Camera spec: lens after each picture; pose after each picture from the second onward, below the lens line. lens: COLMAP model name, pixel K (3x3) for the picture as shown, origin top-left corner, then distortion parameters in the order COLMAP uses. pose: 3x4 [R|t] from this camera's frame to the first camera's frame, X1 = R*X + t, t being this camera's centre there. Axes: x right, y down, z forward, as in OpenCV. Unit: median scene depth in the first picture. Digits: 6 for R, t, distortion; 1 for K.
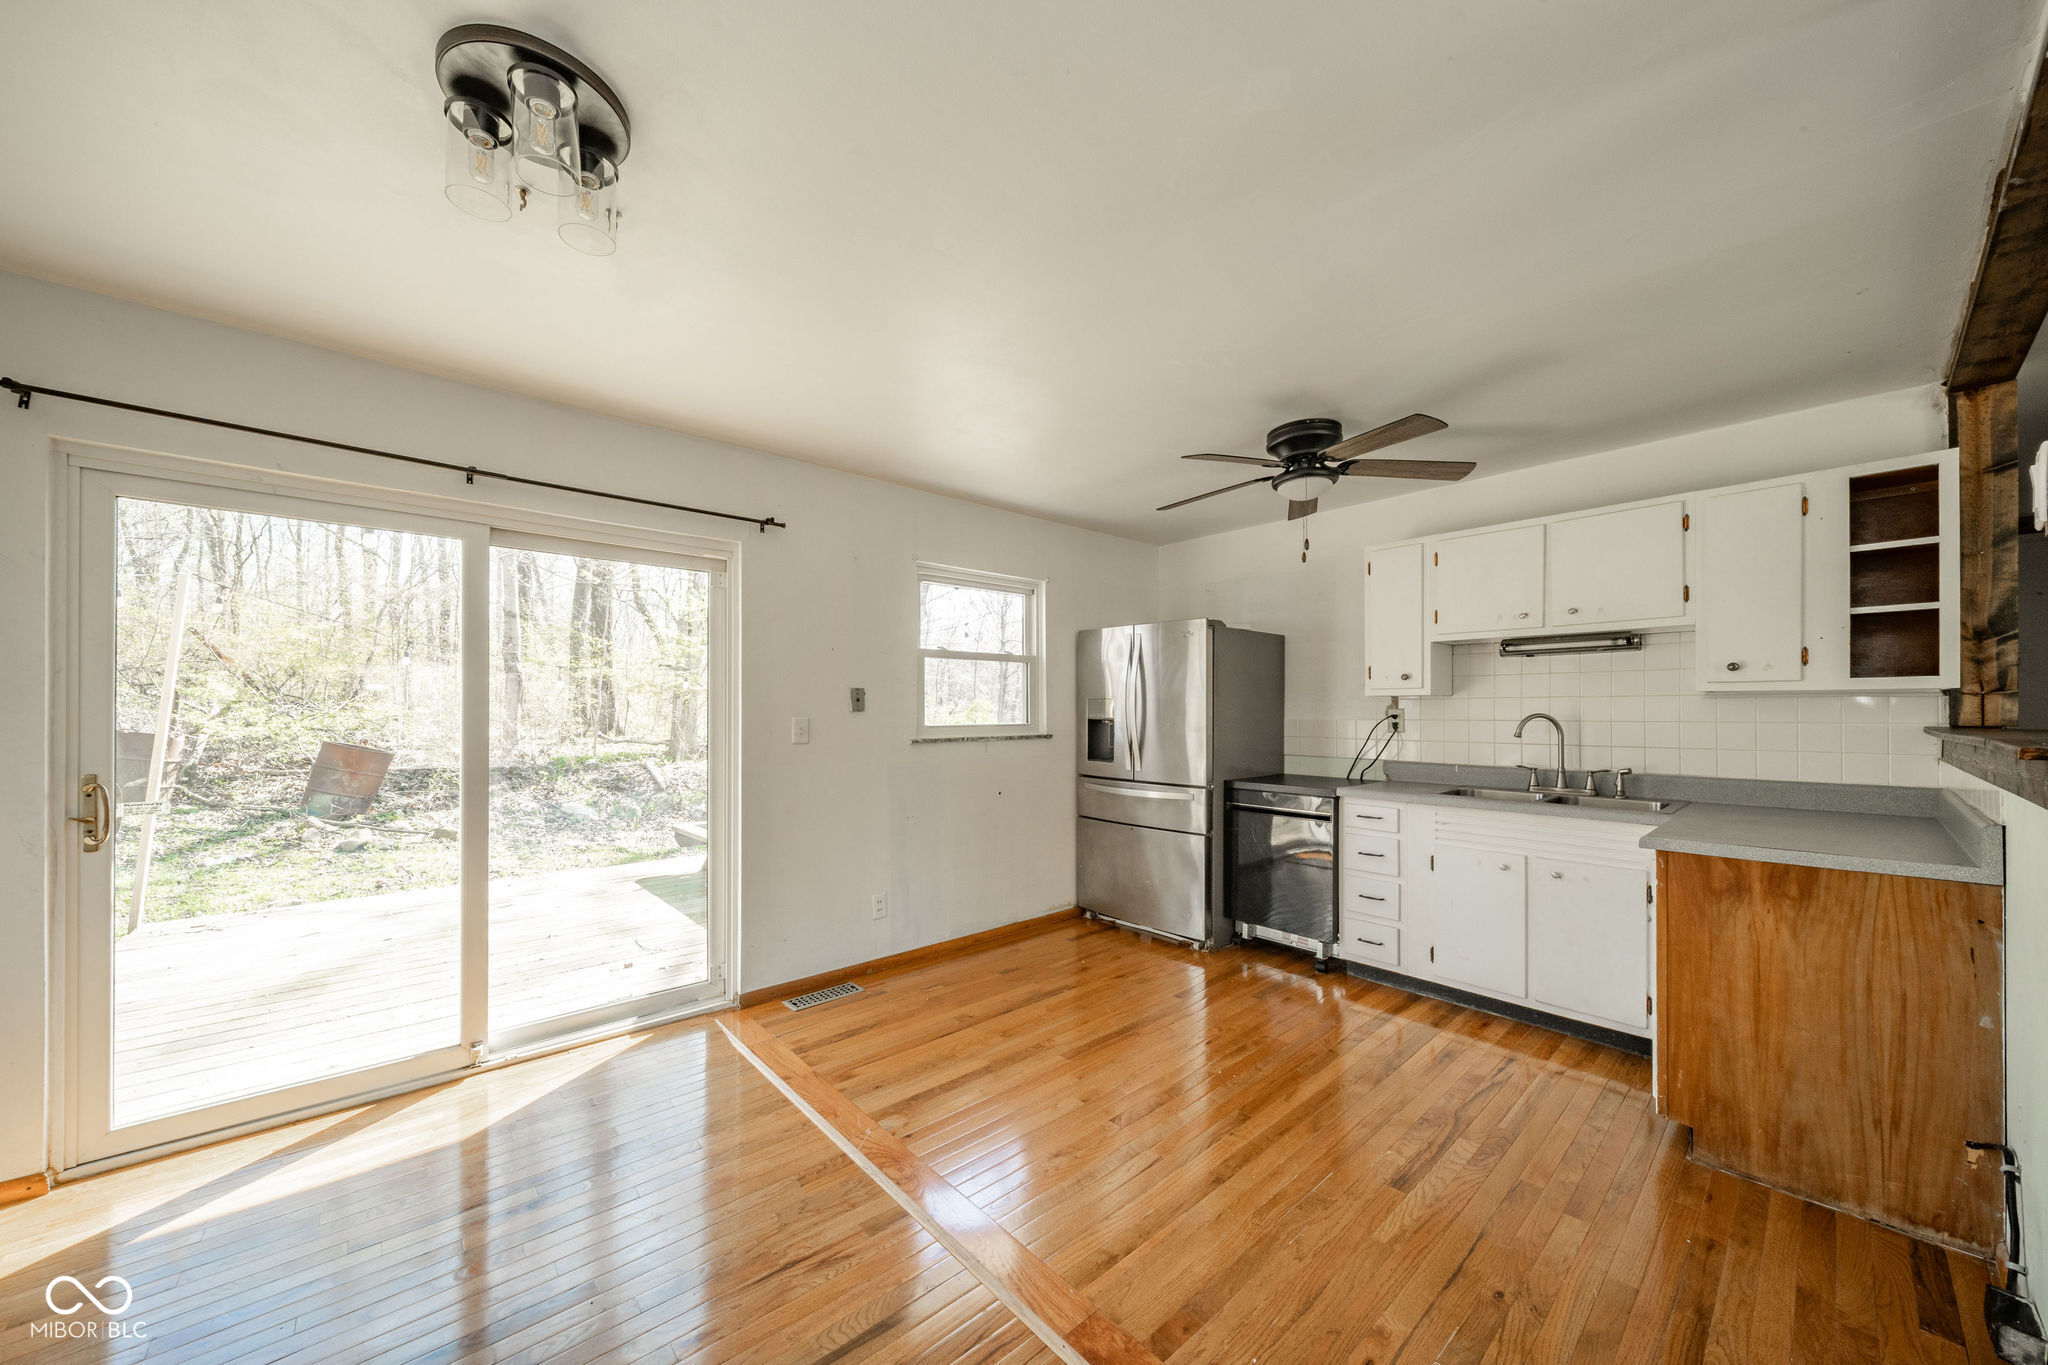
lens RADIAL K [[723.0, 0, 1029.3], [0, 723.0, 706.3], [0, 0, 1]] dist [-0.000597, -0.000244]
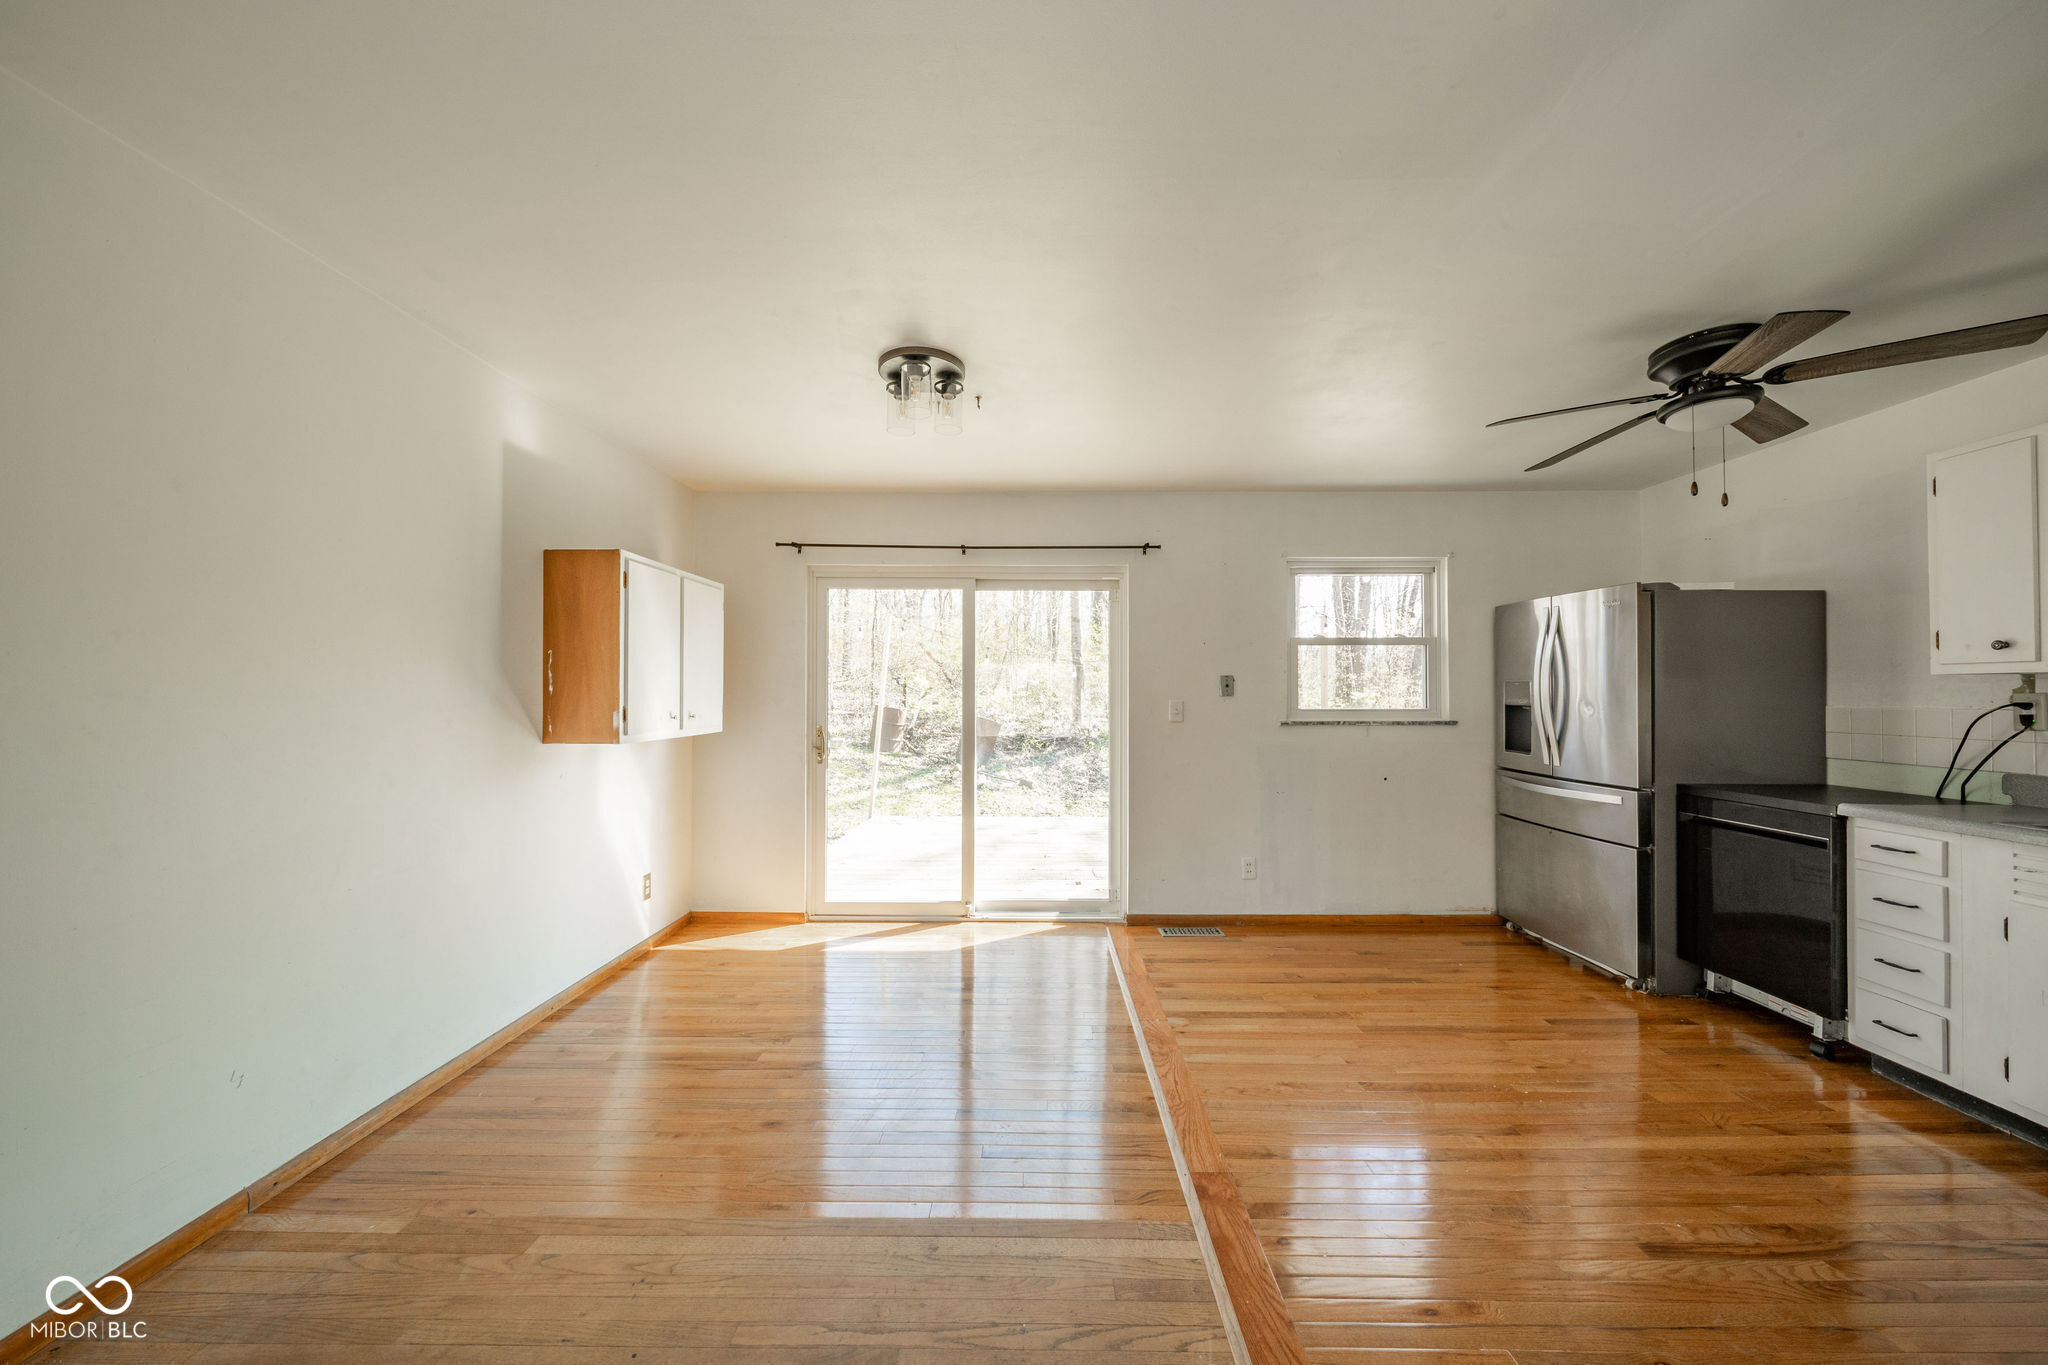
lens RADIAL K [[738.3, 0, 1024.0], [0, 738.3, 682.5], [0, 0, 1]] dist [-0.000035, -0.002166]
pose [[0.733482, -0.009950, -0.679636, 0.307239], [0.003270, 0.999933, -0.011111, -0.001752], [0.679701, 0.005927, 0.733465, -0.081713]]
